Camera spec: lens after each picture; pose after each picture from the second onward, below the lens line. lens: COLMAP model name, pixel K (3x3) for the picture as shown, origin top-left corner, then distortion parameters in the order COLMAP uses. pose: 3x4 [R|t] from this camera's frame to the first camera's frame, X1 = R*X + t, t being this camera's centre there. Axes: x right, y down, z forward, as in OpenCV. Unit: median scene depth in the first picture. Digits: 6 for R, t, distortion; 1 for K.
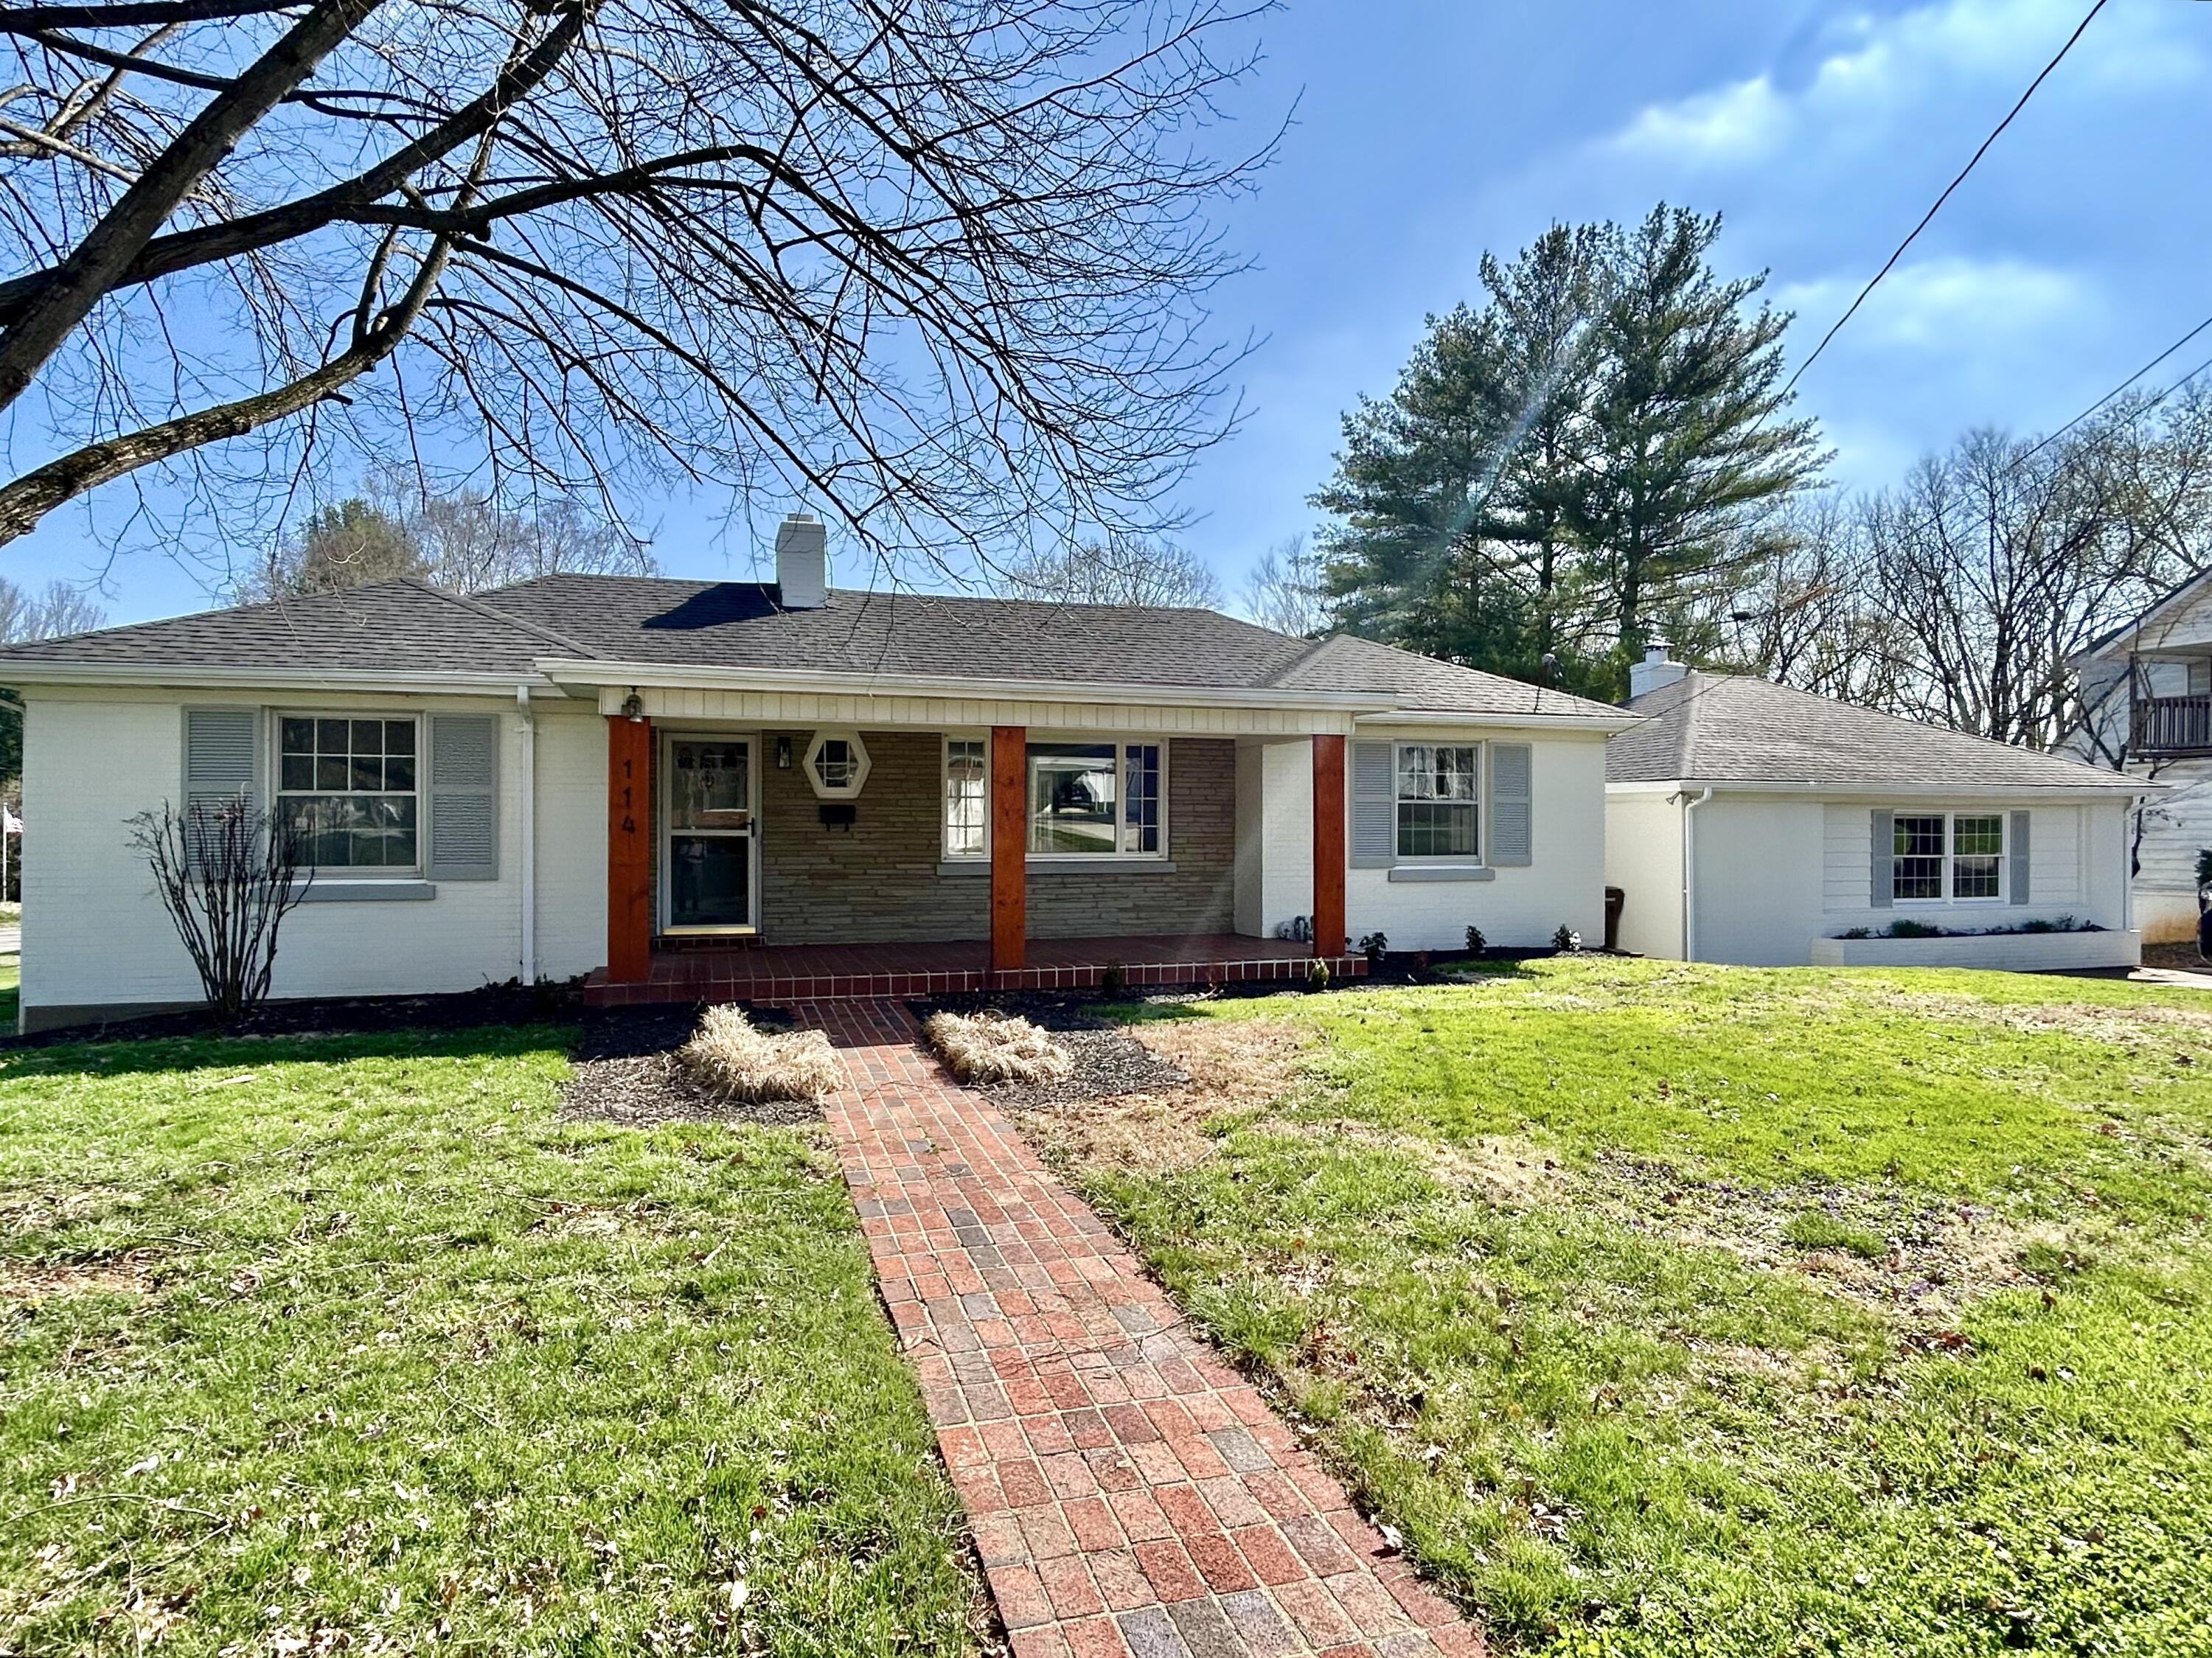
lens RADIAL K [[1233.5, 0, 1106.0], [0, 1233.5, 829.0], [0, 0, 1]] dist [-0.001172, 0.000446]
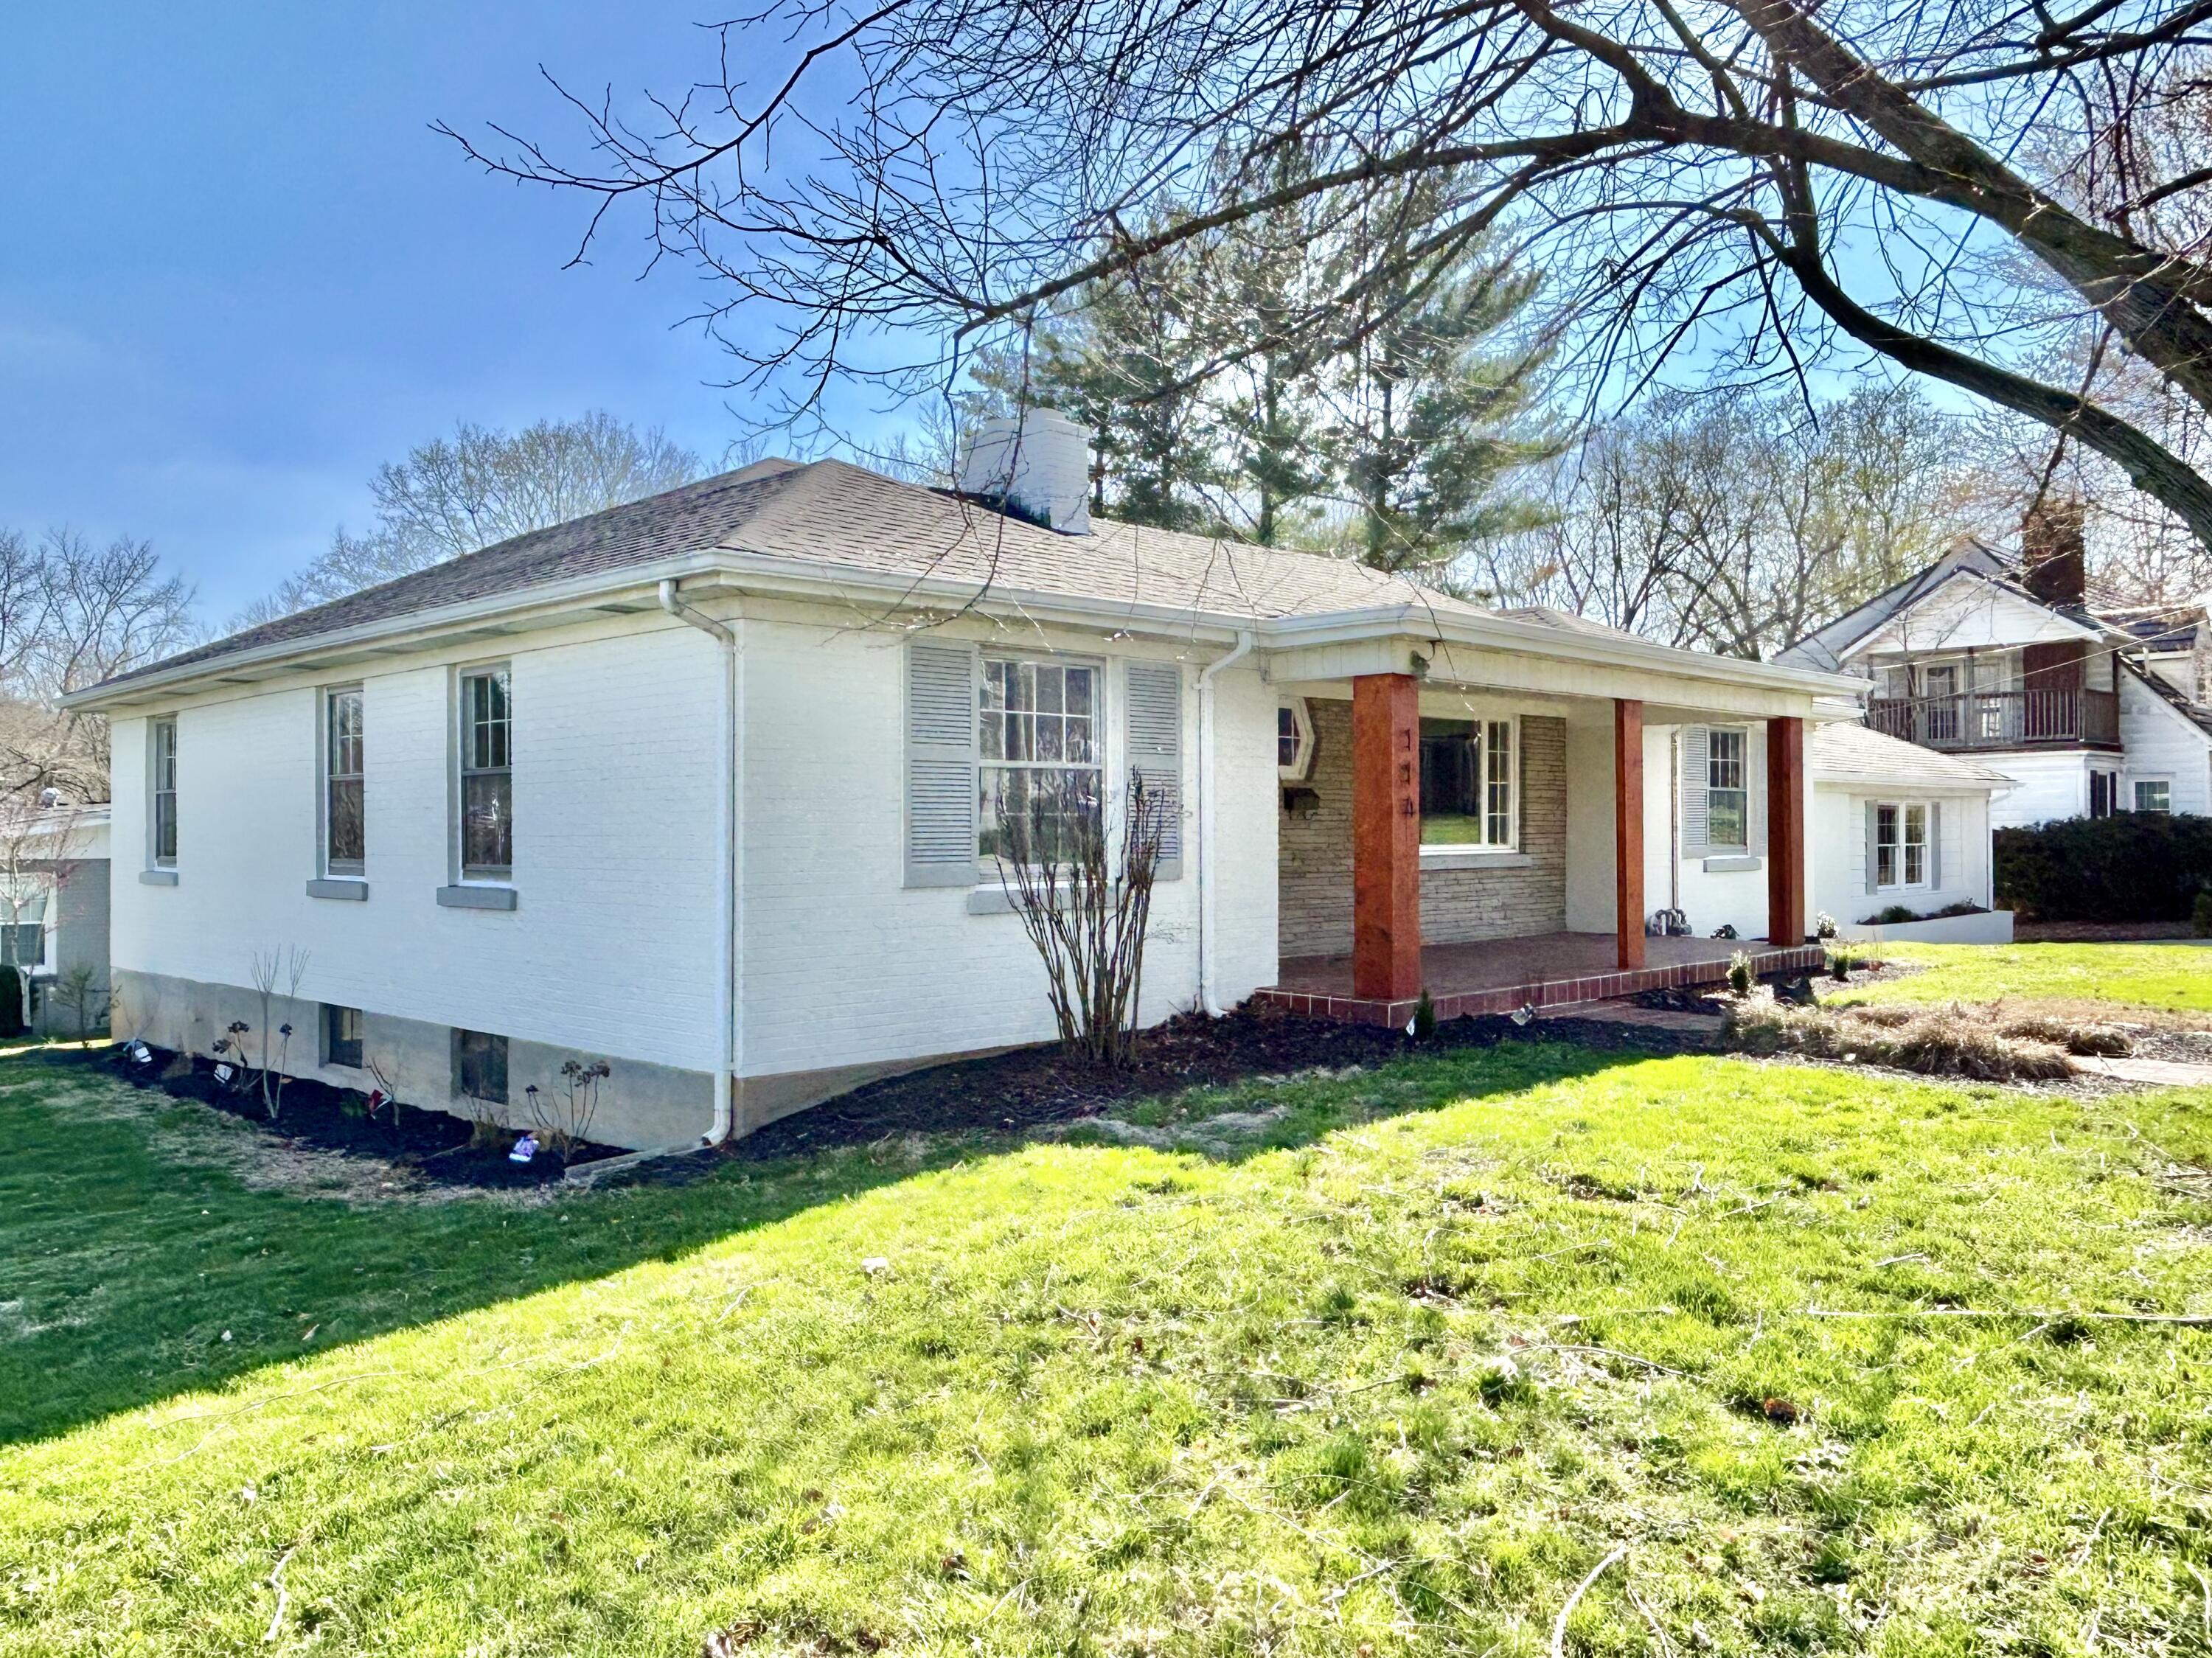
lens RADIAL K [[1657.5, 0, 1099.0], [0, 1657.5, 817.3], [0, 0, 1]] dist [-0.000438, -0.003485]
pose [[0.886490, -0.002094, 0.462743, -0.836744], [0.006920, 0.999938, -0.008732, 0.008775], [-0.462696, 0.010943, 0.886450, 0.093476]]
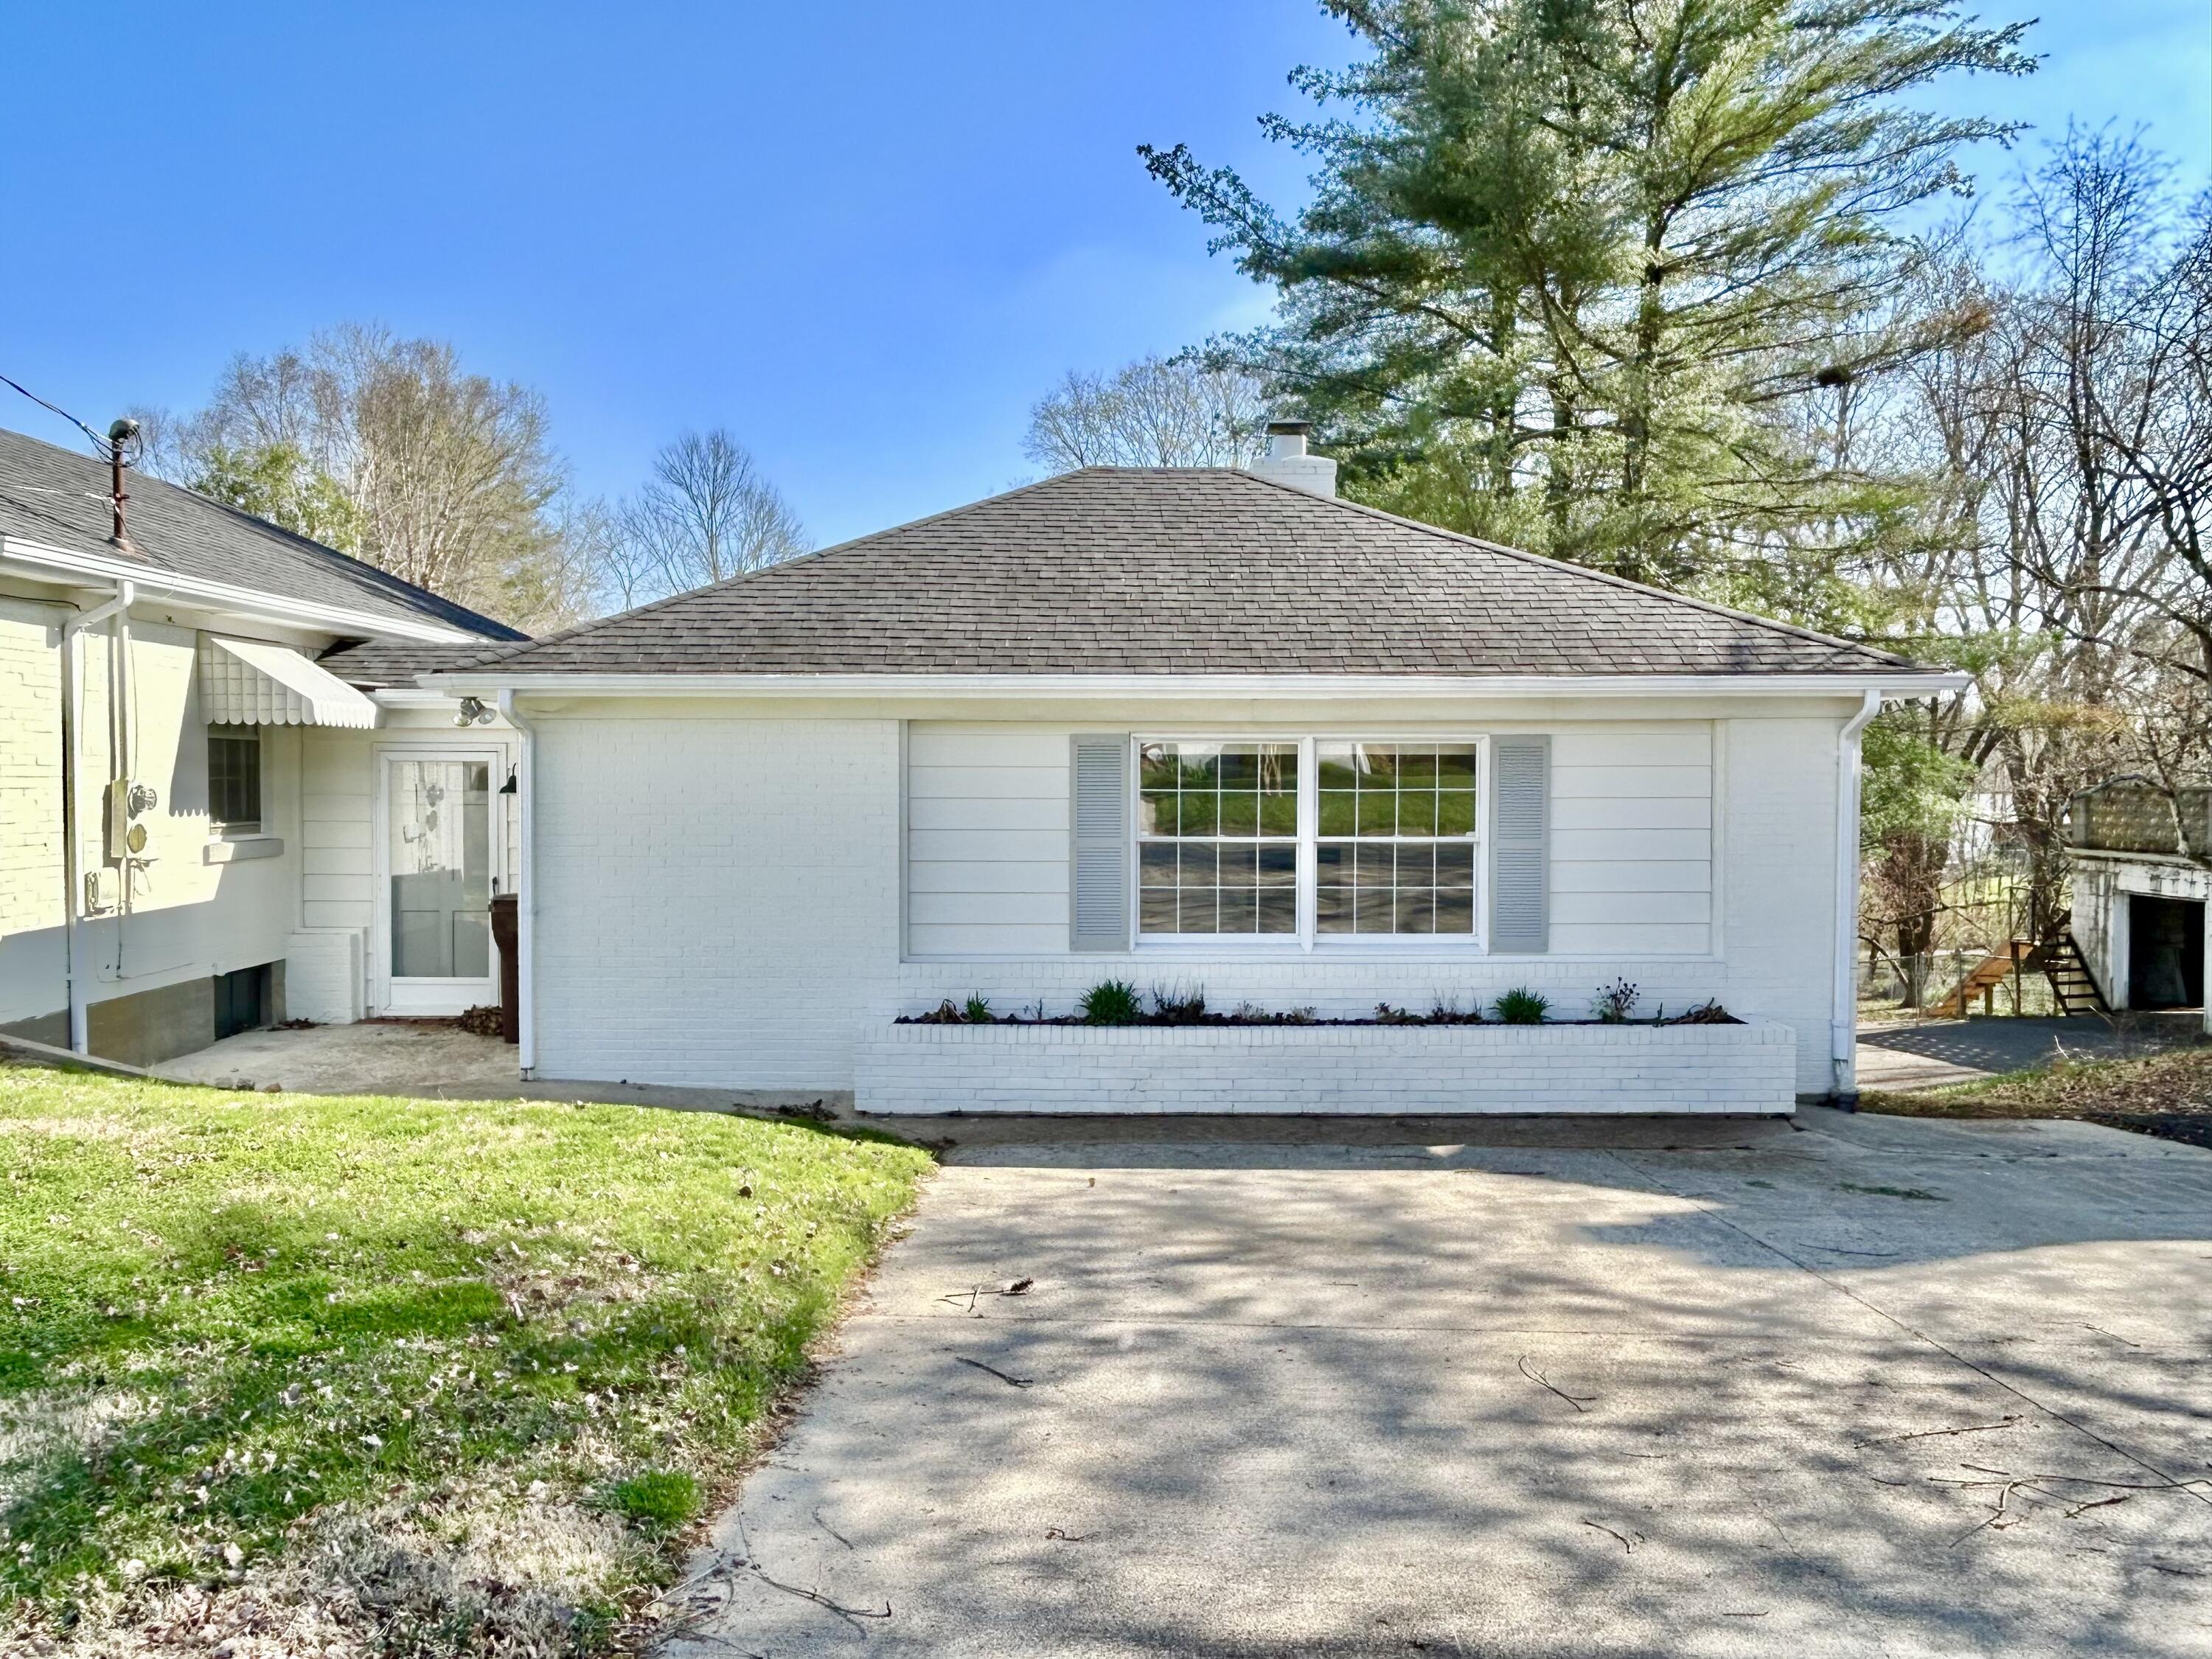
lens RADIAL K [[1657.6, 0, 1099.0], [0, 1657.6, 817.8], [0, 0, 1]] dist [-0.000438, -0.003485]
pose [[0.956084, 0.005328, -0.293045, 1.138519], [0.001316, 0.999747, 0.022472, 0.001688], [0.293091, -0.021871, 0.955834, 0.605466]]
